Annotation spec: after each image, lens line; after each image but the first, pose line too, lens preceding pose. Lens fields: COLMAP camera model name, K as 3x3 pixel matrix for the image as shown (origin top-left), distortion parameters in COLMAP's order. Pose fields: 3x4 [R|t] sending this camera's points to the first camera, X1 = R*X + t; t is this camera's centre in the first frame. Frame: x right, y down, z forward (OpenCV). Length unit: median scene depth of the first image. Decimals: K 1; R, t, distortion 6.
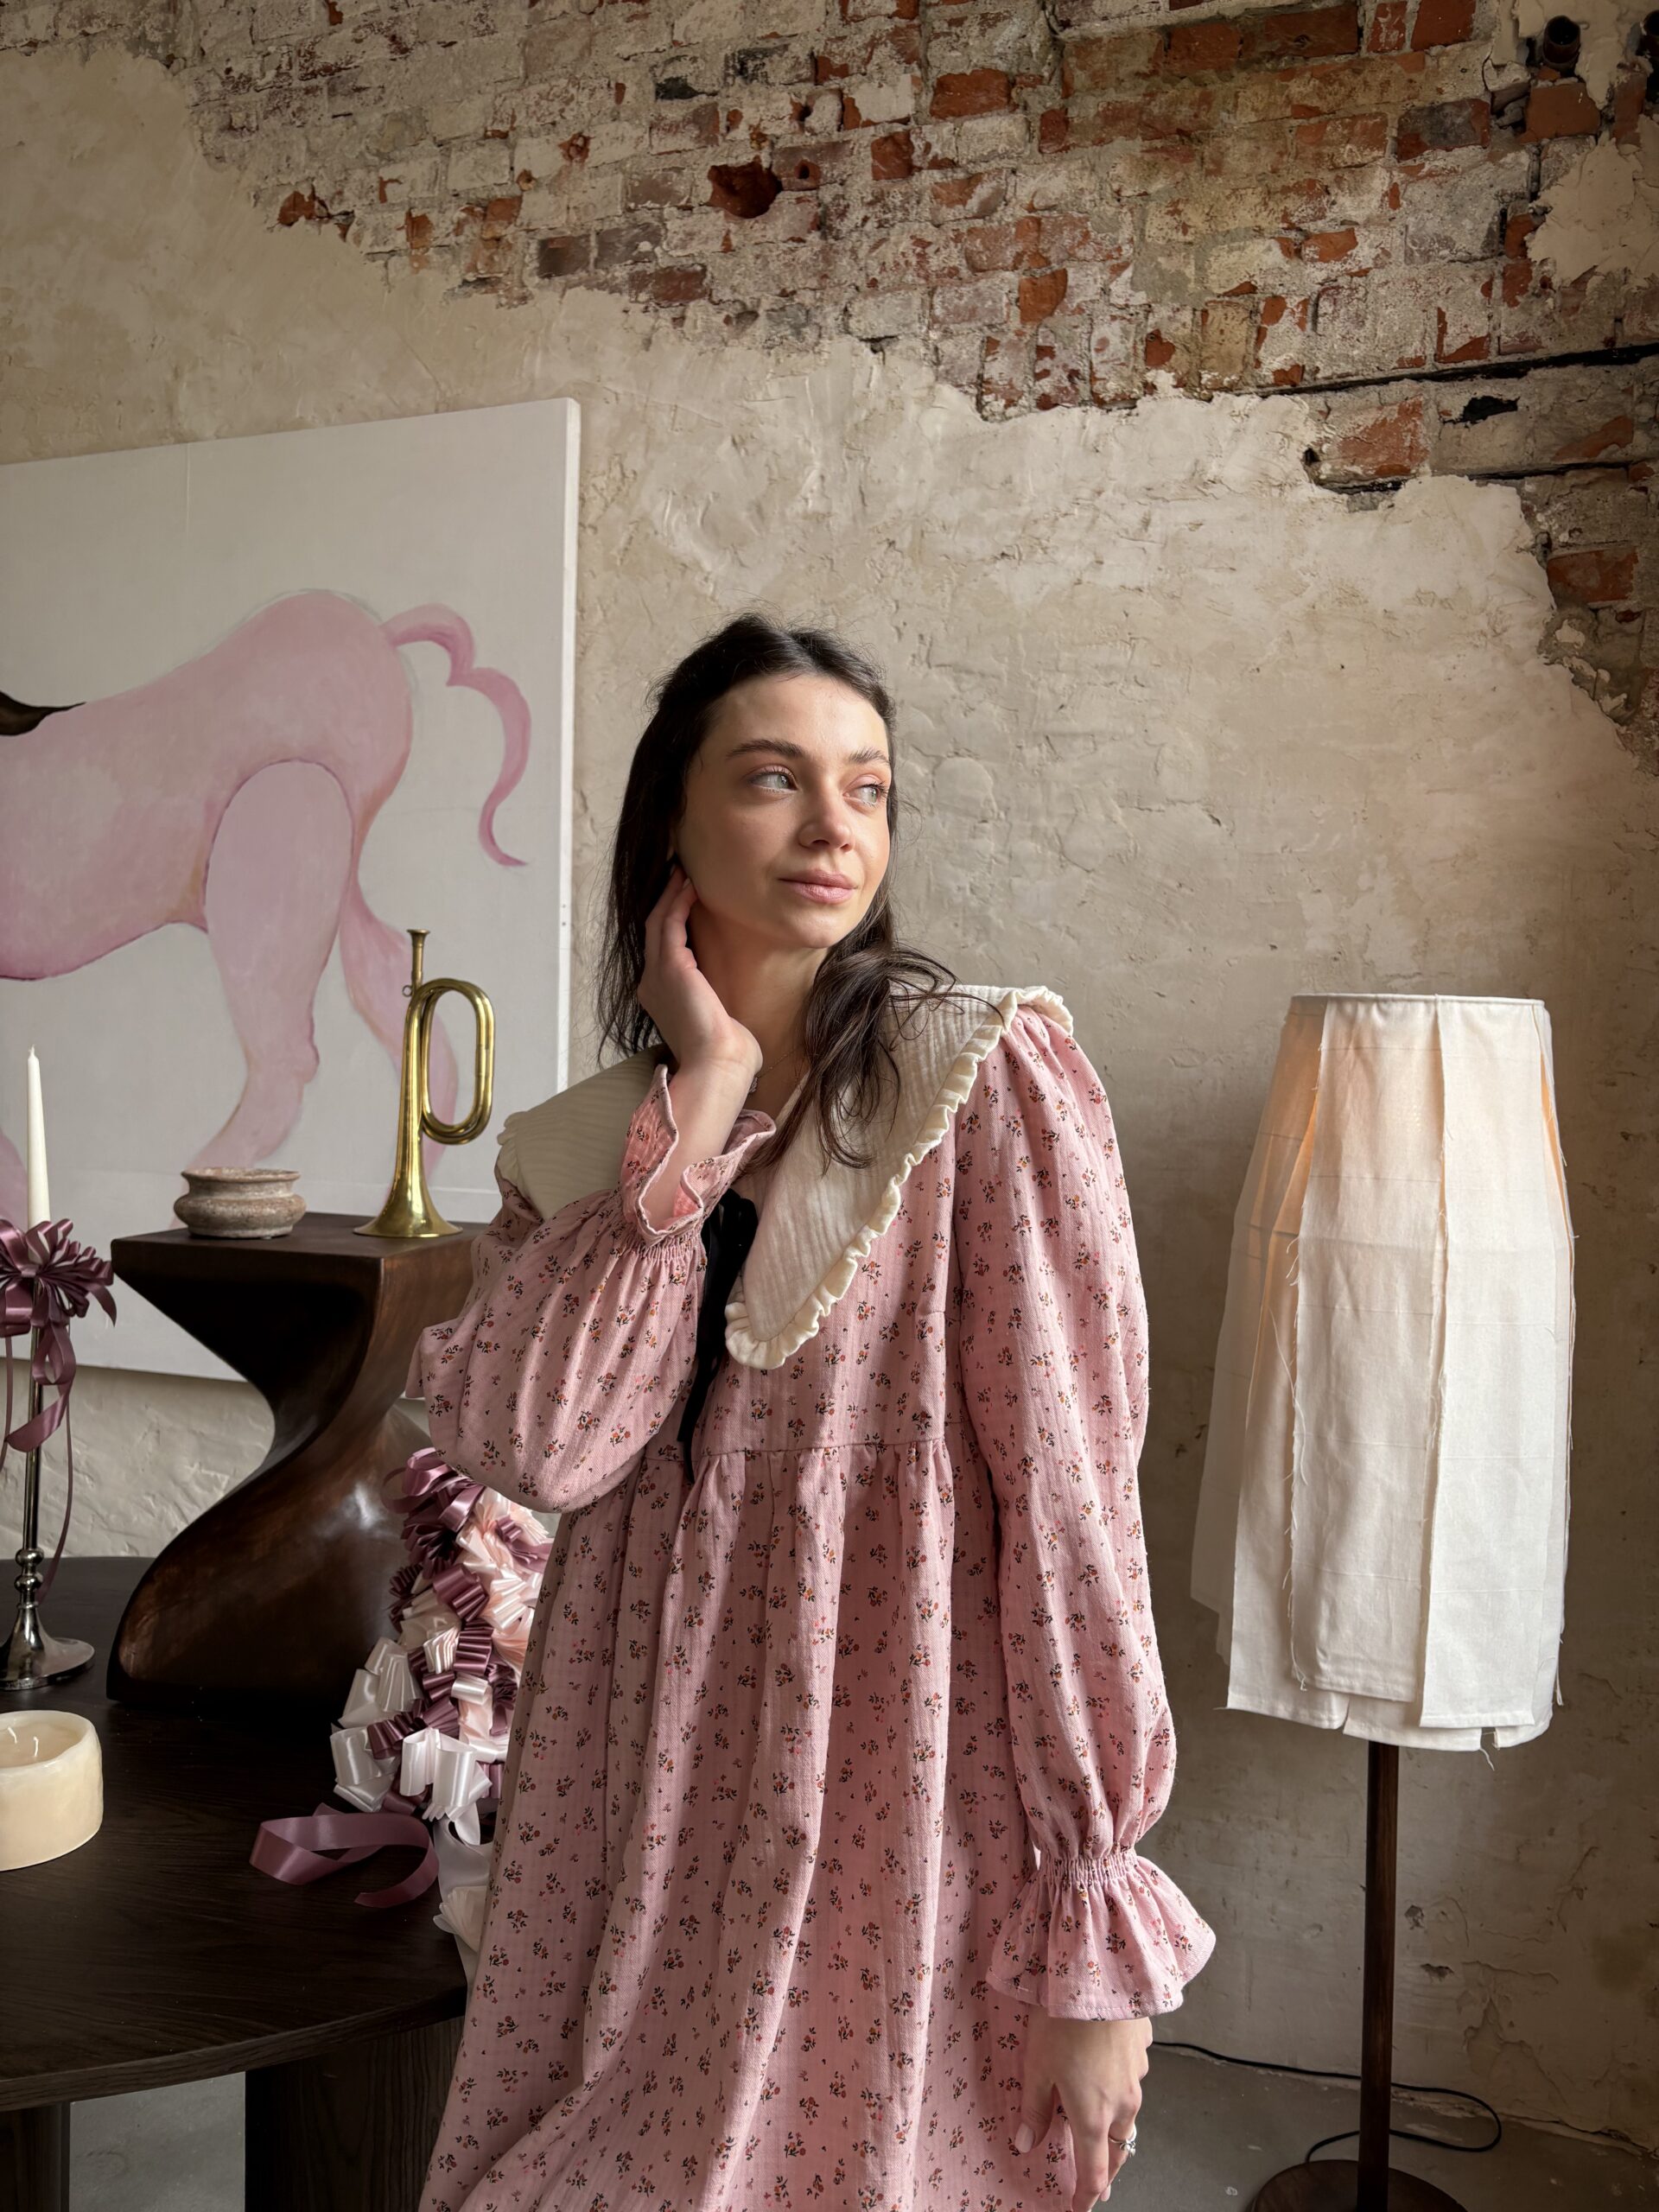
lens RADIAL K [[1605.3, 0, 818.0], [0, 1605.3, 1121.2], [0, 0, 1]] dist [0.018330, -0.010824]
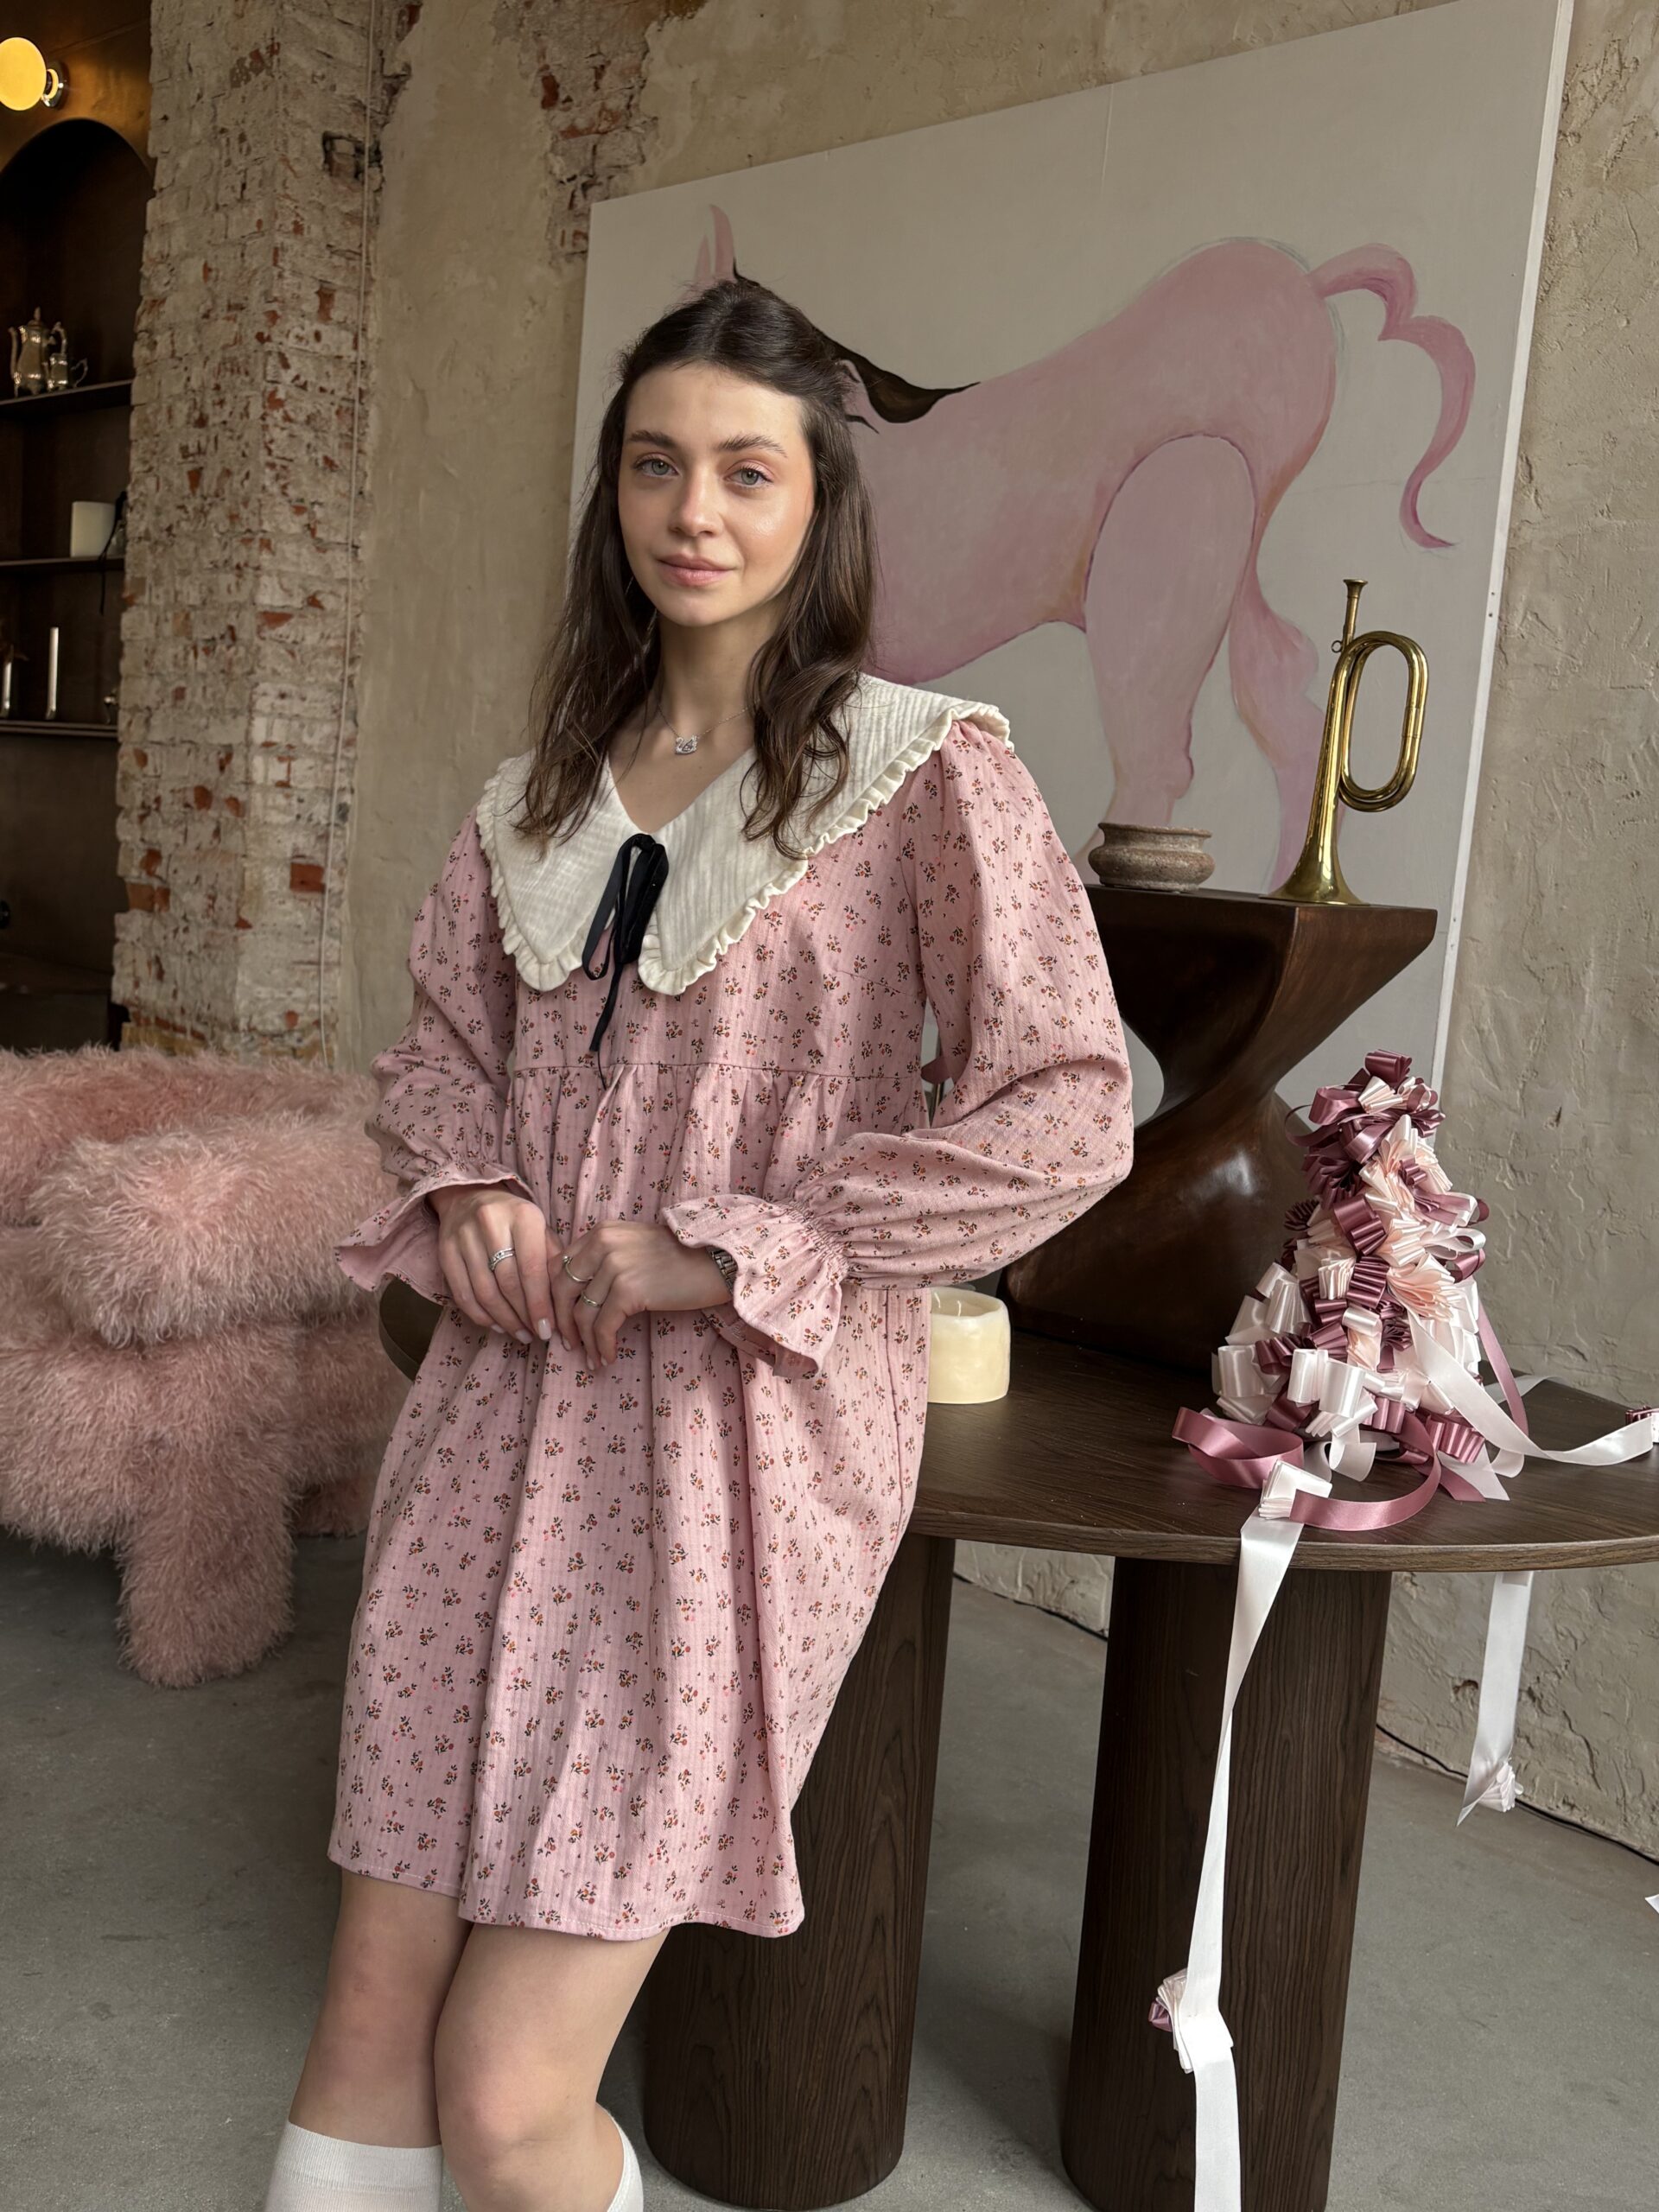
lens RADIAL K [[2078.1, 0, 852.6], [0, 2078.1, 1101.2], [0, 0, 1]] dist [0.014313, 0.000000]
pose [[0.911229, 0.096561, -0.400423, 0.000678], [-0.072275, 0.994534, 0.075357, 0.087374], [0.405510, -0.039727, 0.913227, -0.187722]]
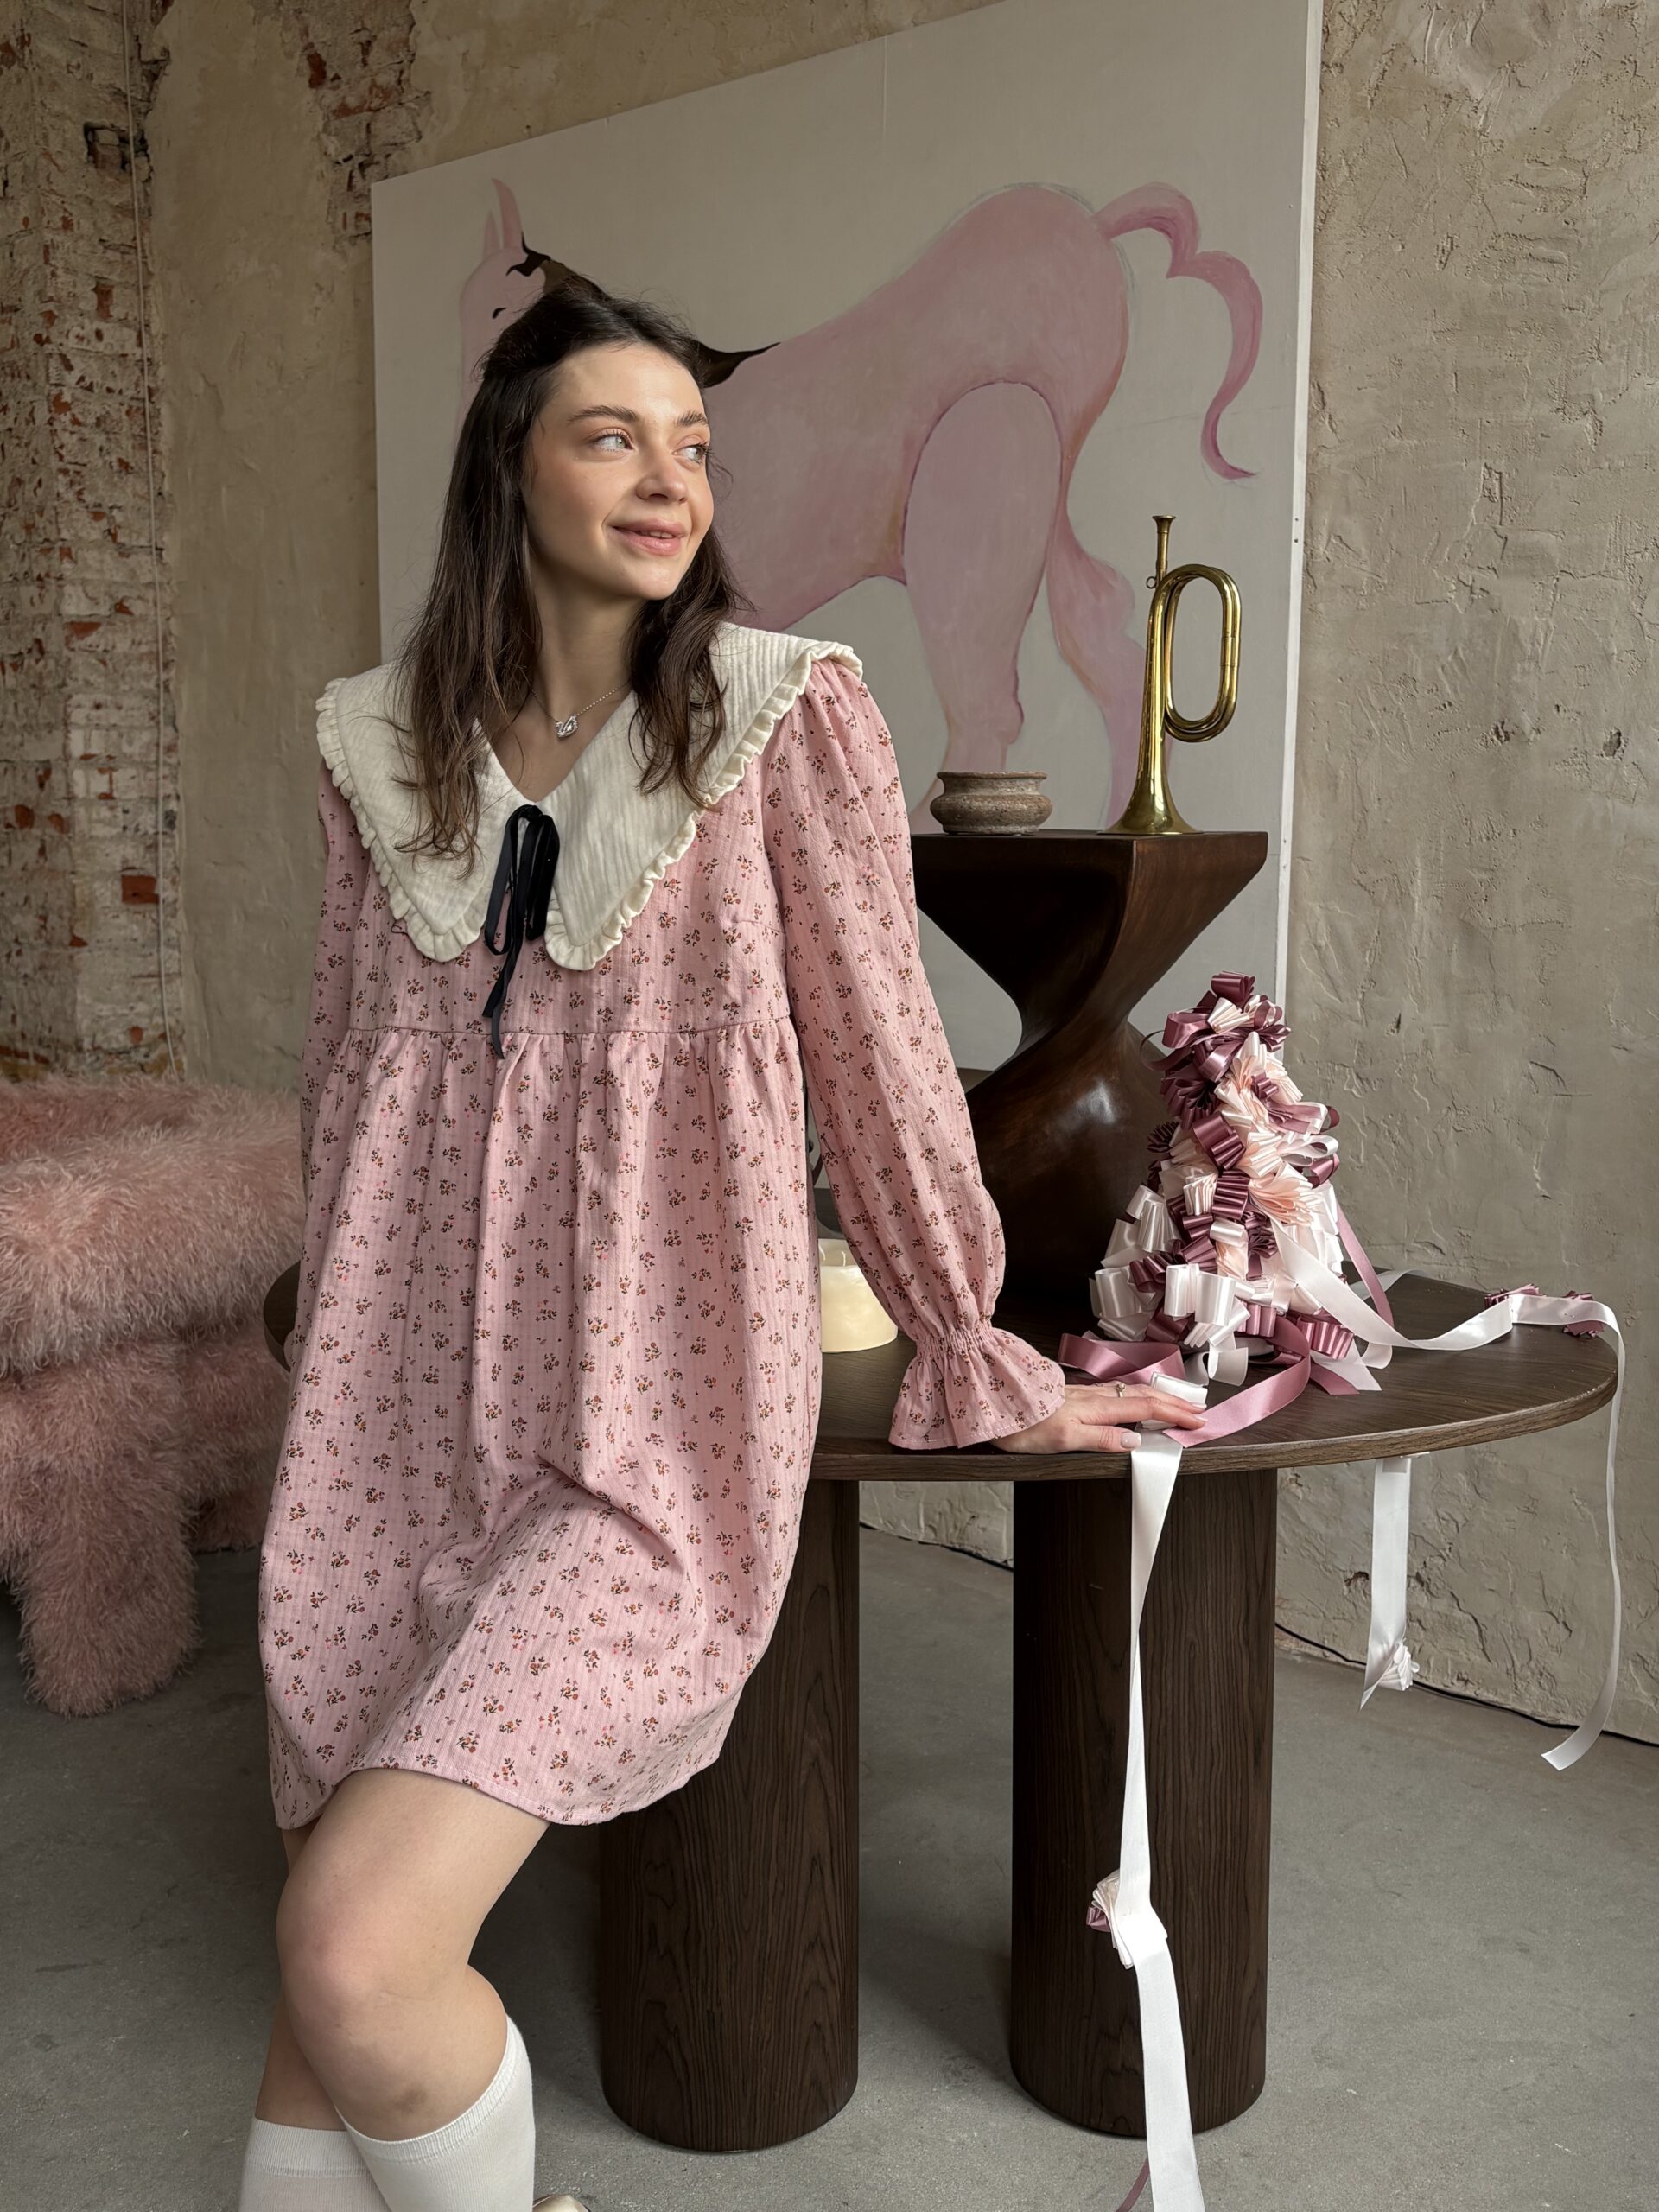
lens RADIAL K [[2078.1, 0, 867.4], [0, 2078.1, 1104.4], [0, 0, 1]] dist [0.014313, 0.000000]
pose [[0.943433, 0.022591, -0.330791, 0.004140], [0.008830, 0.995610, 0.093176, 0.087570], [0.331444, -0.090826, 0.939093, -0.203782]]
